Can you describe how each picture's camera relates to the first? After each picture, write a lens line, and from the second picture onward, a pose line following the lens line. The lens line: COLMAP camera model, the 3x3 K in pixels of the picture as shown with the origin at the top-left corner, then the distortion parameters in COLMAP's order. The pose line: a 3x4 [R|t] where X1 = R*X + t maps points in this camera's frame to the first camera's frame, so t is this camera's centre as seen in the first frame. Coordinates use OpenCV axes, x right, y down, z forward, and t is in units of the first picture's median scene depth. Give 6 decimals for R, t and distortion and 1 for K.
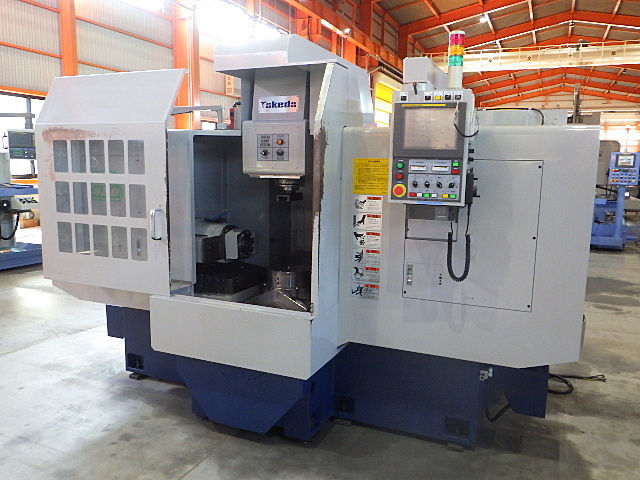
lens RADIAL K [[522.2, 0, 321.7], [0, 522.2, 243.2], [0, 0, 1]] dist [0.000147, 0.014436]
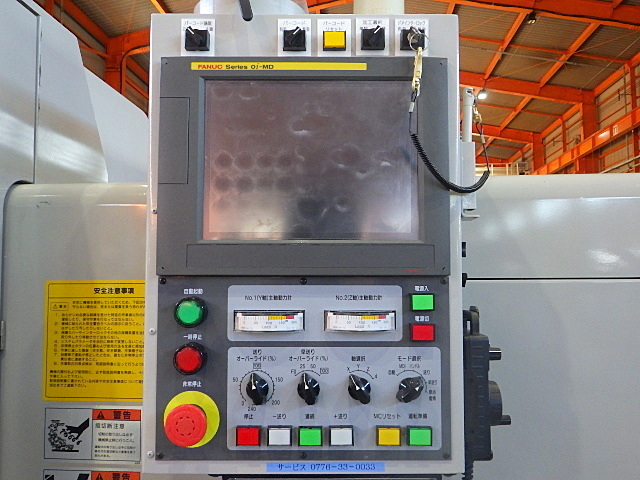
lens RADIAL K [[522.2, 0, 323.4], [0, 522.2, 241.7], [0, 0, 1]] dist [0.000147, 0.014436]
pose [[0.943376, -0.001295, 0.331723, 0.130358], [0.072868, 0.976377, -0.203415, -0.129657], [-0.323623, 0.216069, 0.921185, 0.769132]]
